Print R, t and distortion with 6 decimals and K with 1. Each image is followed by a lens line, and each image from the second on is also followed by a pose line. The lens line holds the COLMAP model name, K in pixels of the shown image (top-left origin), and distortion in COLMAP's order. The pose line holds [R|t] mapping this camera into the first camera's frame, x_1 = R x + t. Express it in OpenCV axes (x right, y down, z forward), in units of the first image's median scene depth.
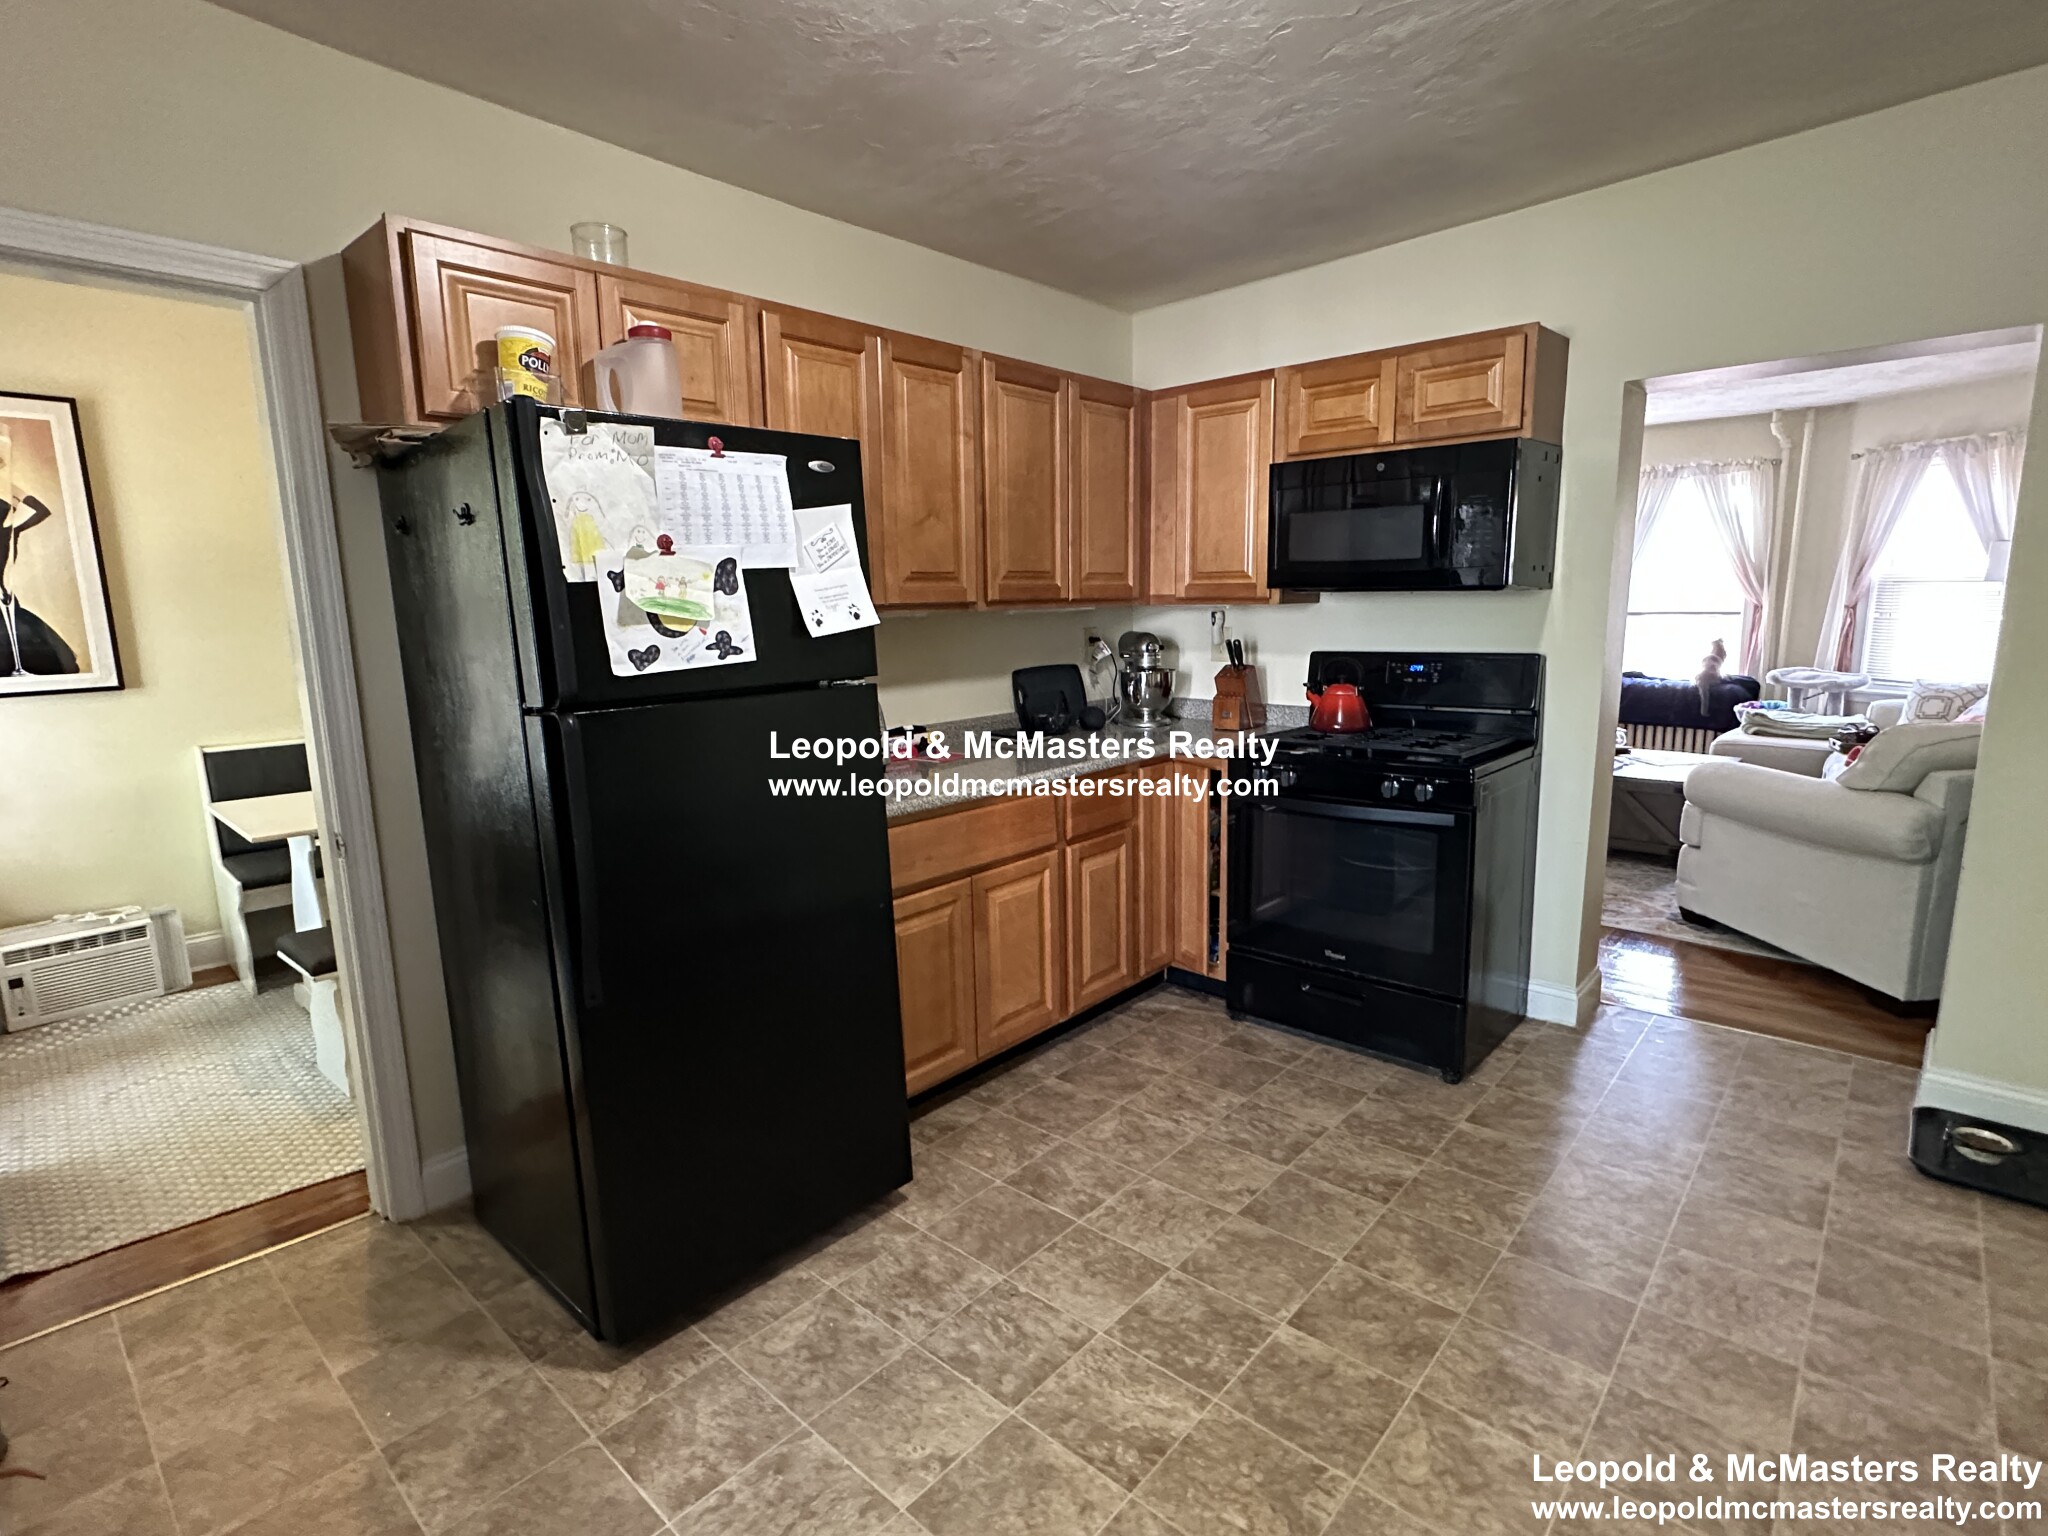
lens RADIAL K [[1003.3, 0, 1019.7], [0, 1003.3, 765.3], [0, 0, 1]] dist [-0.001074, -0.000100]
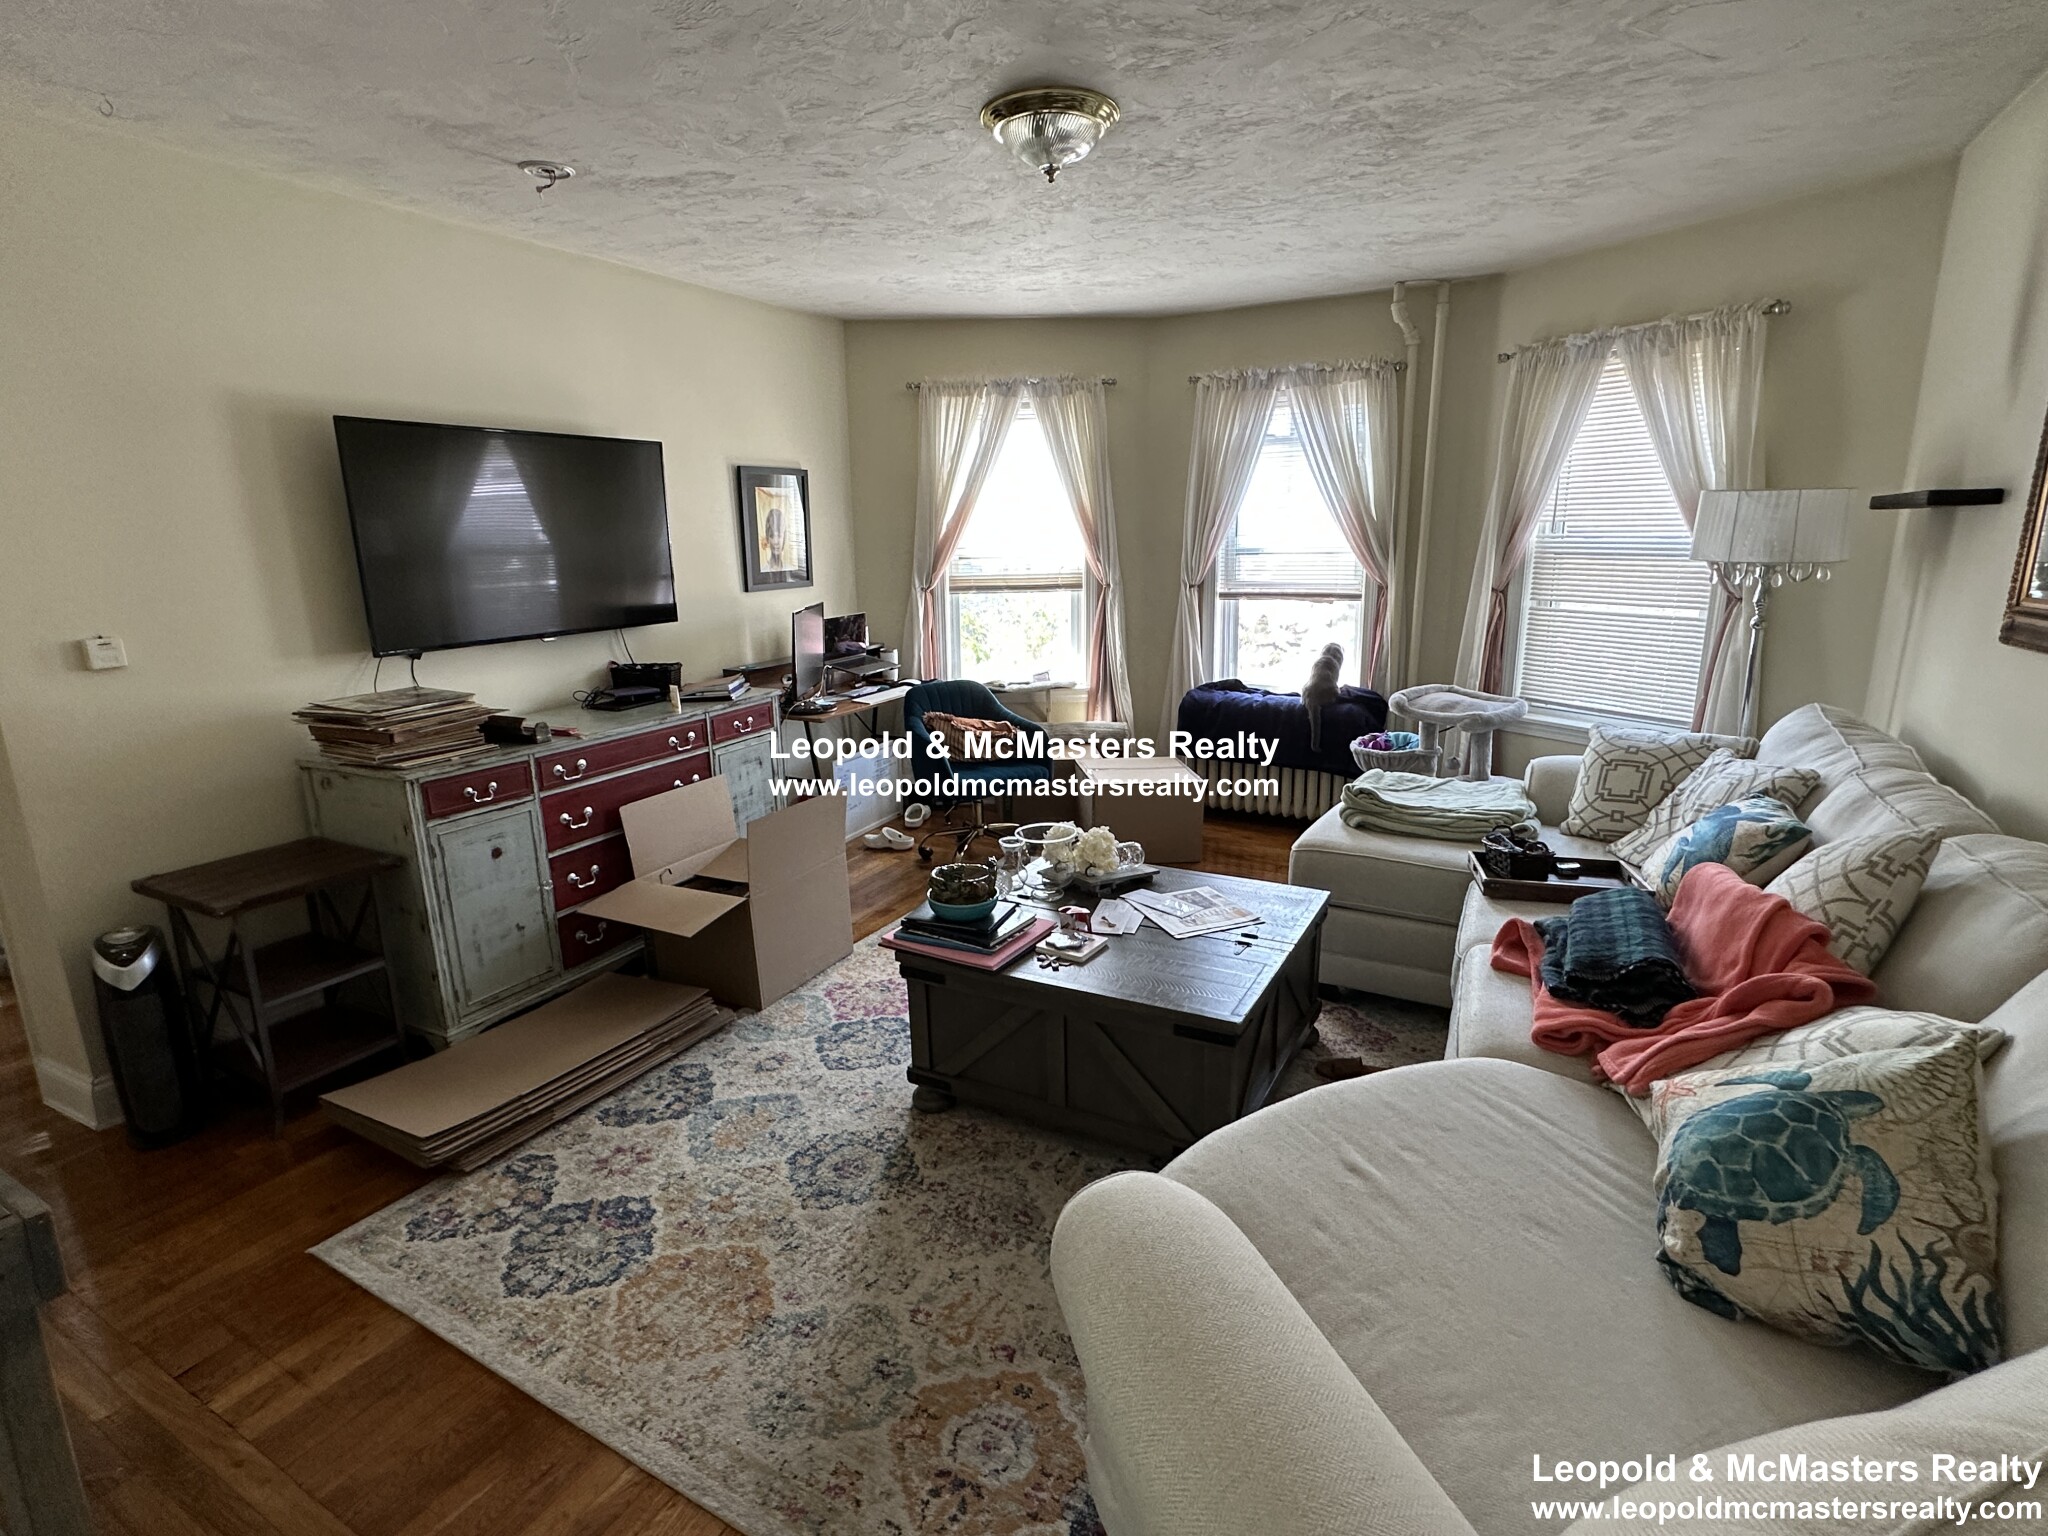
lens RADIAL K [[1003.3, 0, 1019.7], [0, 1003.3, 765.3], [0, 0, 1]] dist [-0.001074, -0.000100]
pose [[0.969654, -0.052579, 0.238760, 0.357769], [0.039898, 0.997540, 0.057640, -0.094019], [-0.241203, -0.046365, 0.969366, 0.429676]]
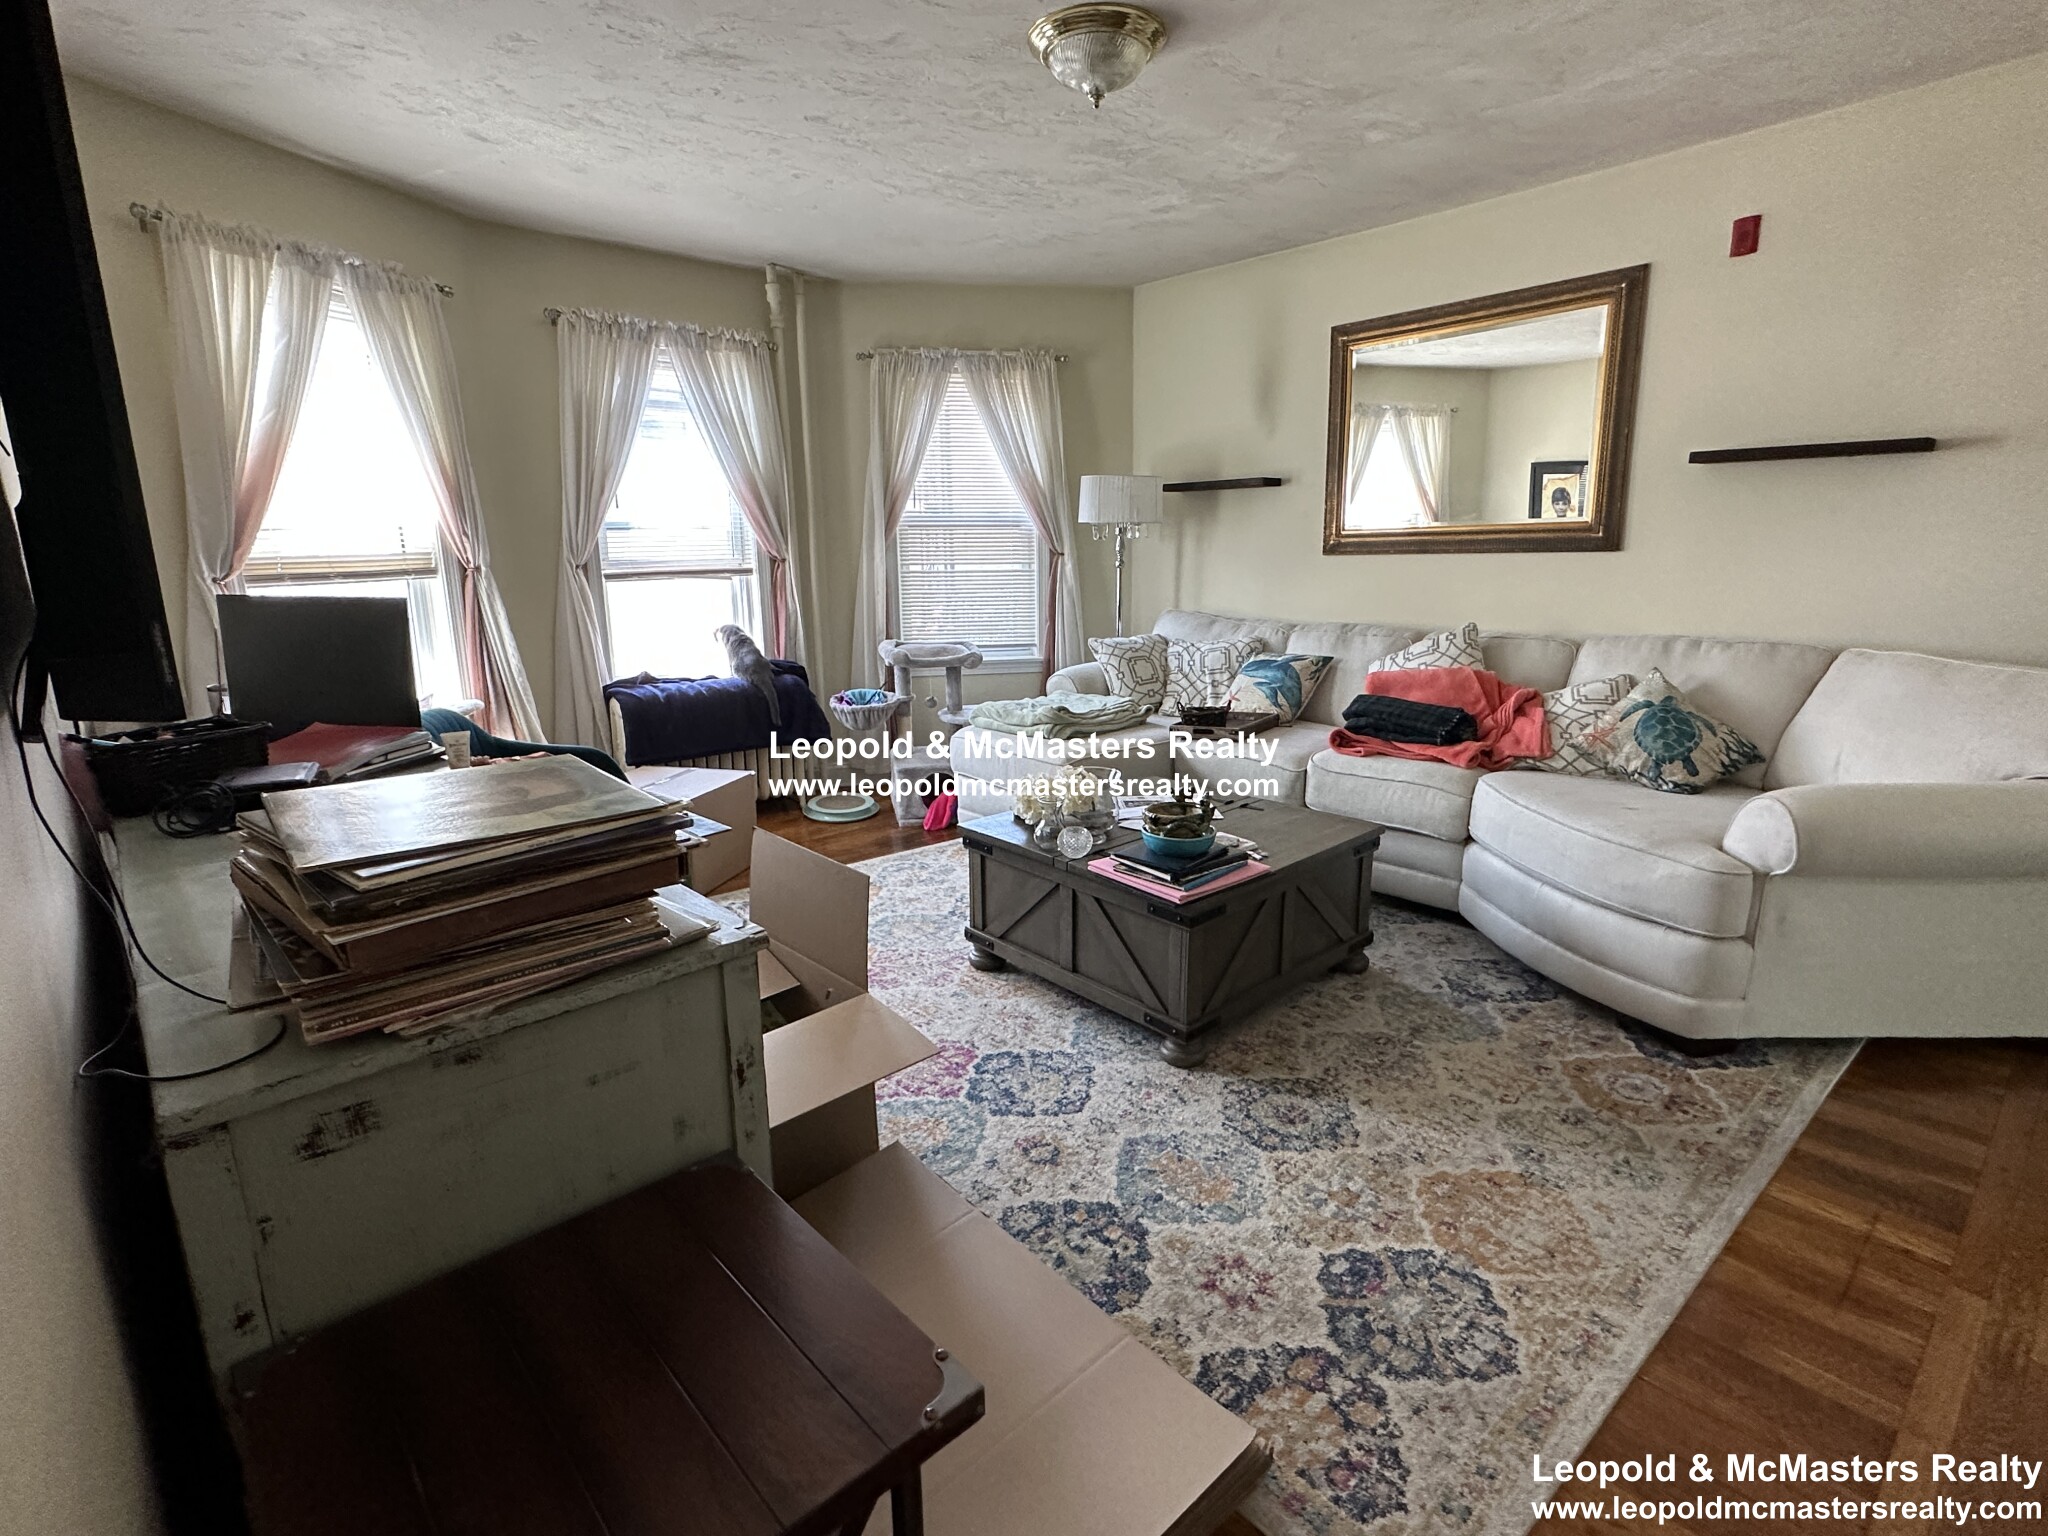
lens RADIAL K [[1003.3, 0, 1019.7], [0, 1003.3, 765.3], [0, 0, 1]] dist [-0.001074, -0.000100]
pose [[0.087983, -0.204876, 0.974826, 0.048482], [0.180600, 0.965683, 0.186654, -0.129056], [-0.979613, 0.159631, 0.121965, 0.829271]]
